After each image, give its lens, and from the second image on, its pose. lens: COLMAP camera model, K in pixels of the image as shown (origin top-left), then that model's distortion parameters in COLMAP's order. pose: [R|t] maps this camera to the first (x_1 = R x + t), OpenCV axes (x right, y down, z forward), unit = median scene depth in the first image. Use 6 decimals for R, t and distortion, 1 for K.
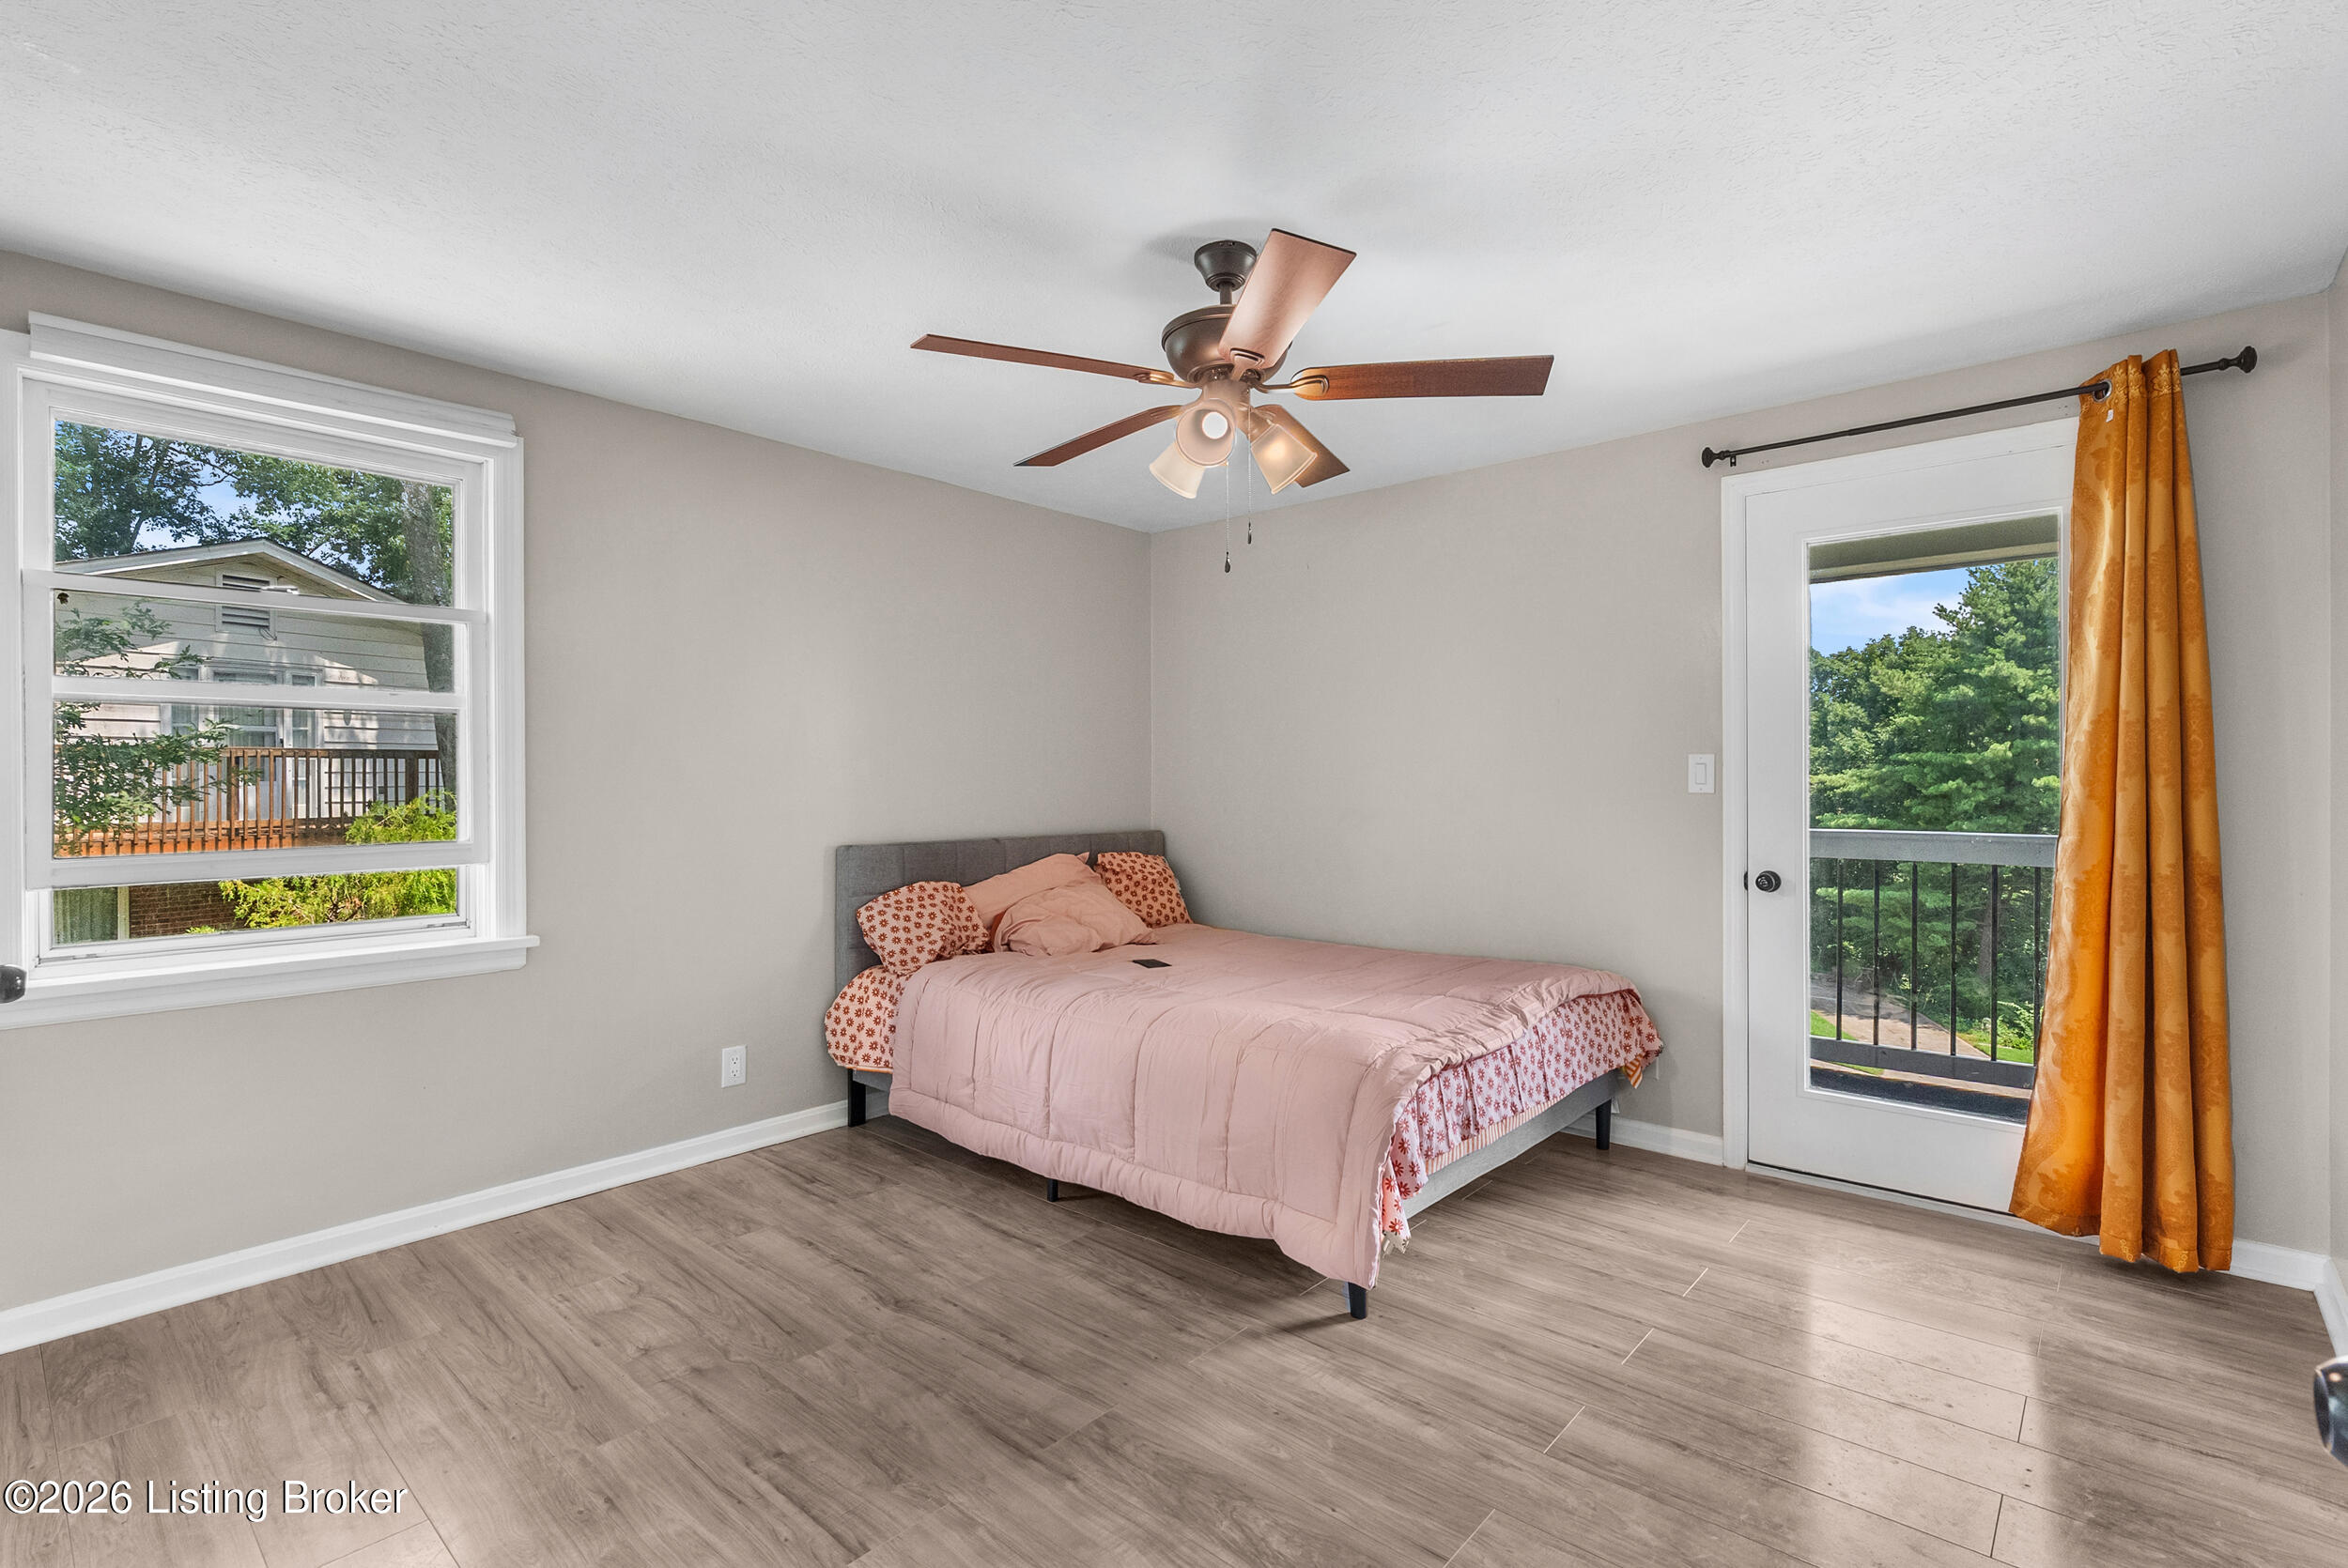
lens RADIAL K [[1091.4, 0, 1174.0], [0, 1091.4, 784.0], [0, 0, 1]] dist [0.000983, -0.000060]
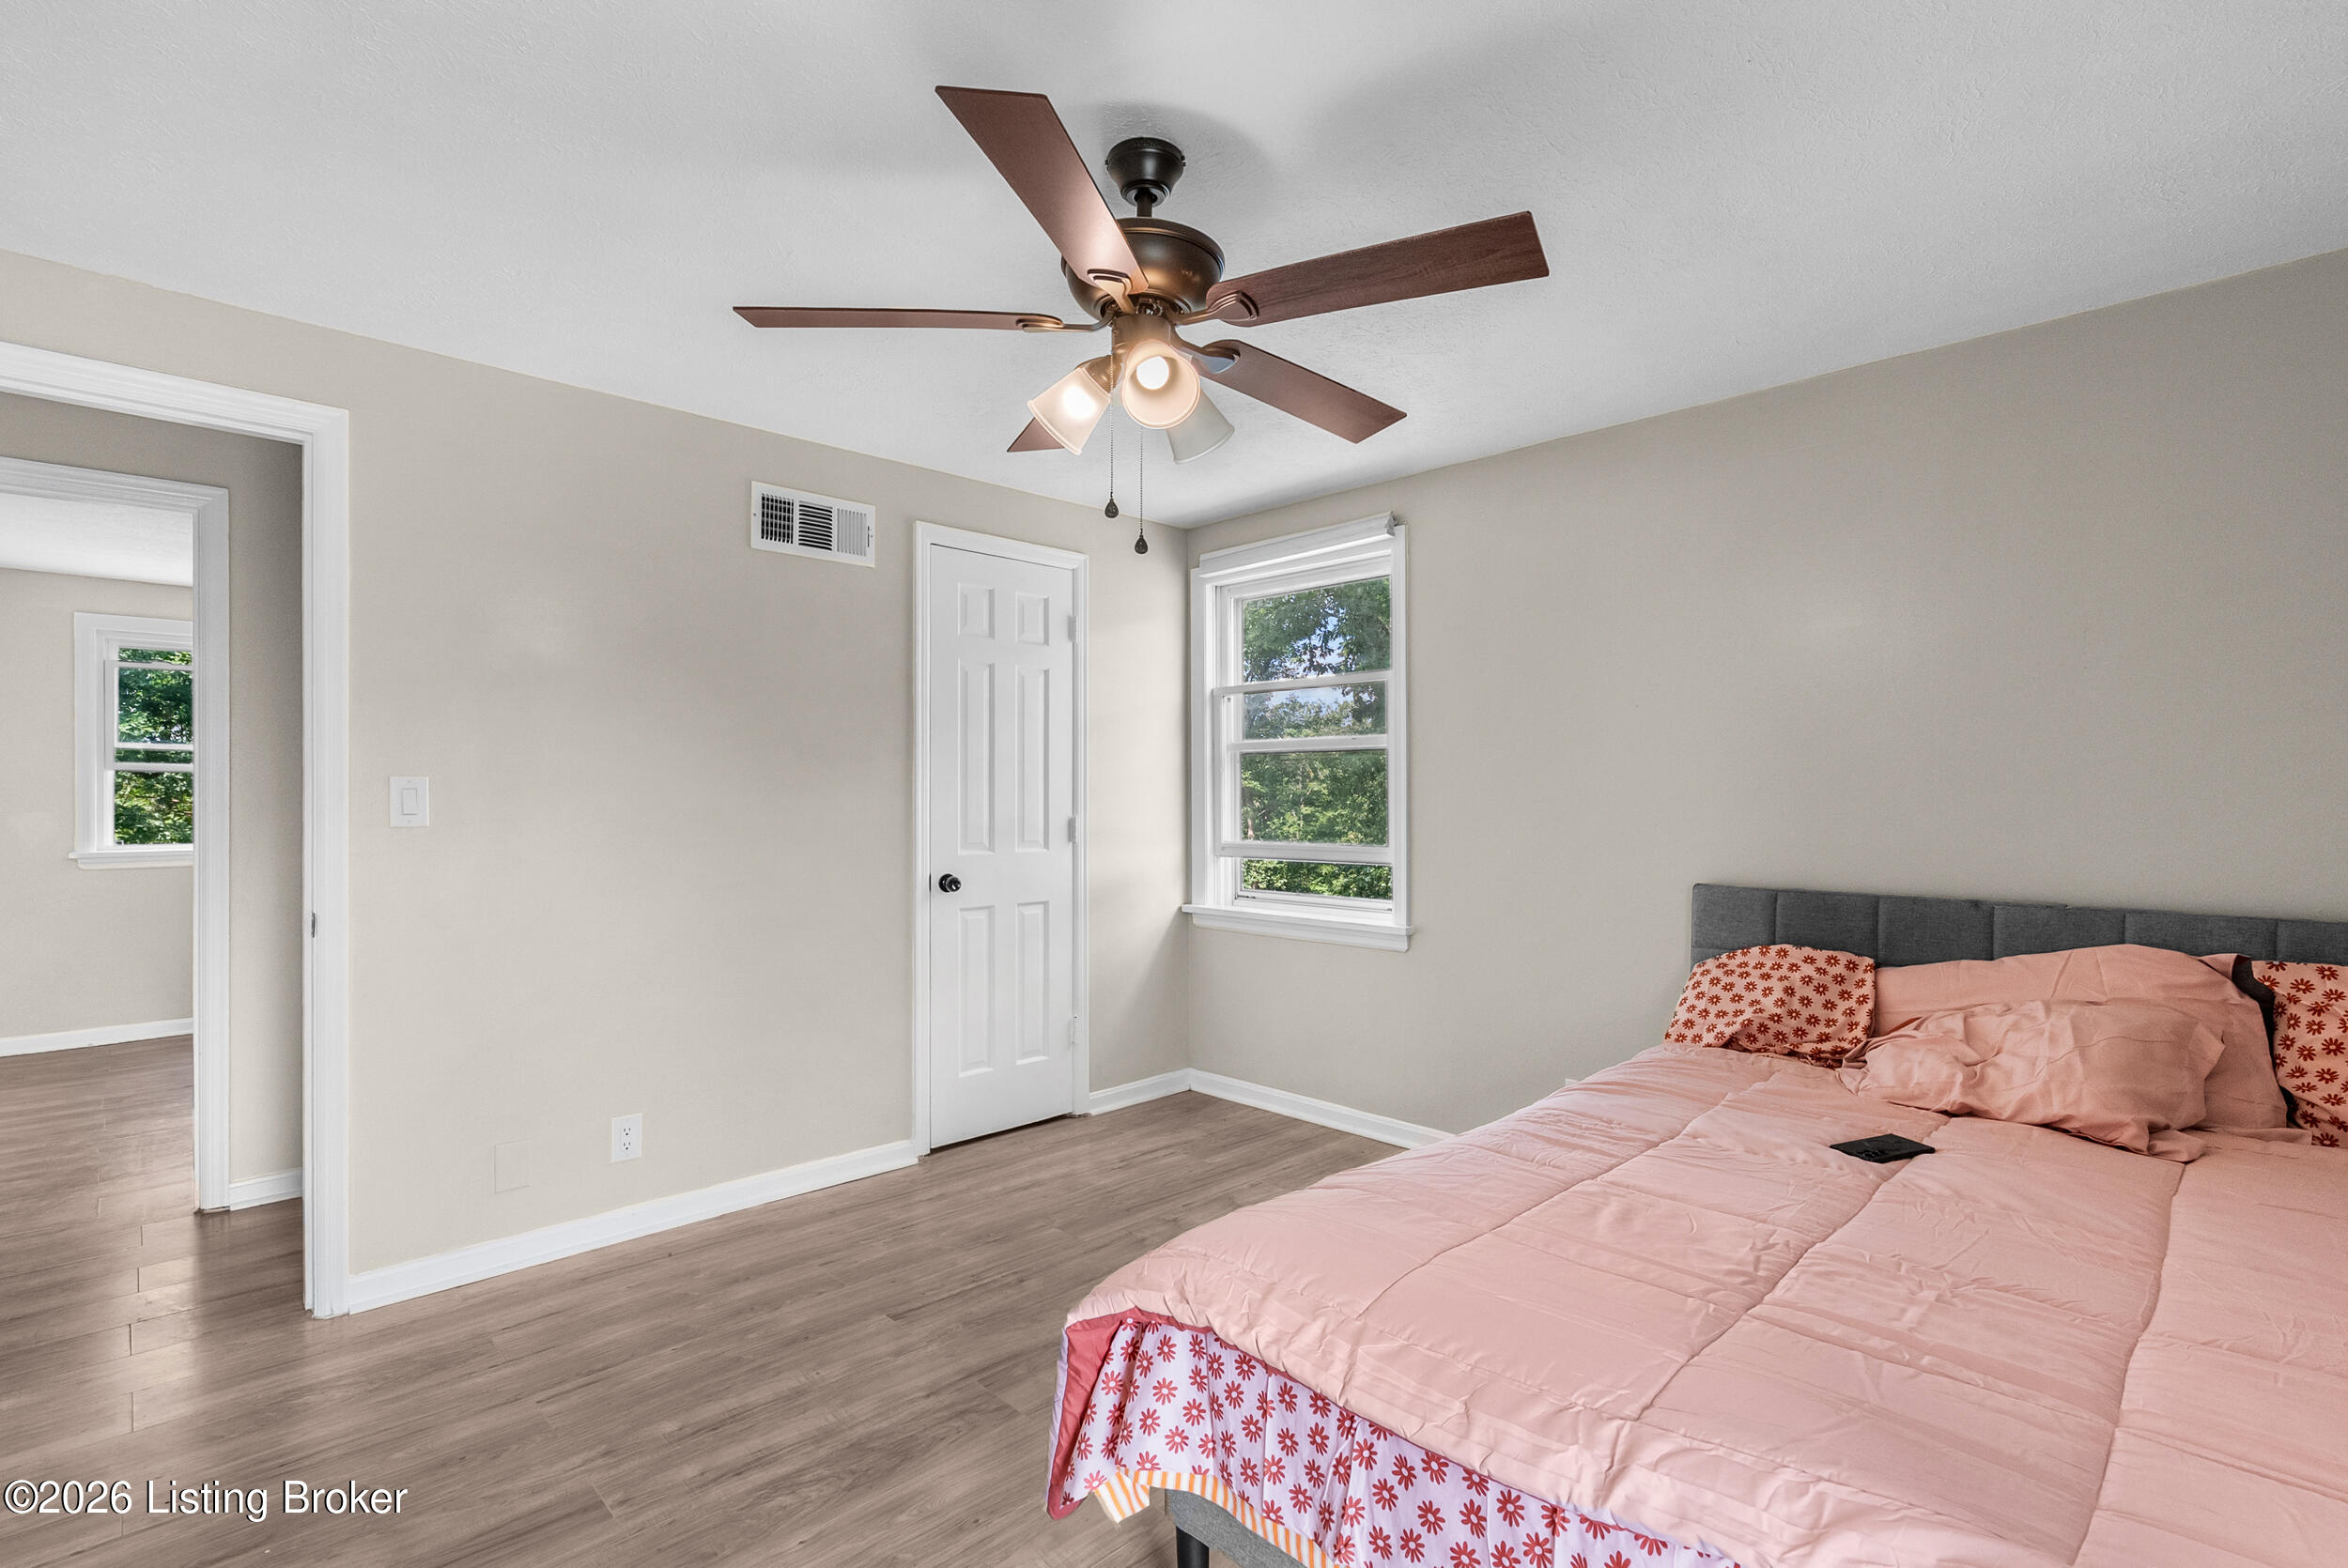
lens RADIAL K [[1076.3, 0, 1174.0], [0, 1076.3, 784.0], [0, 0, 1]] dist [-0.001927, -0.000199]
pose [[-0.070310, -0.008393, -0.997490, 0.731143], [-0.007137, 0.999943, -0.007910, -0.011392], [0.997500, 0.006563, -0.070366, 0.930813]]
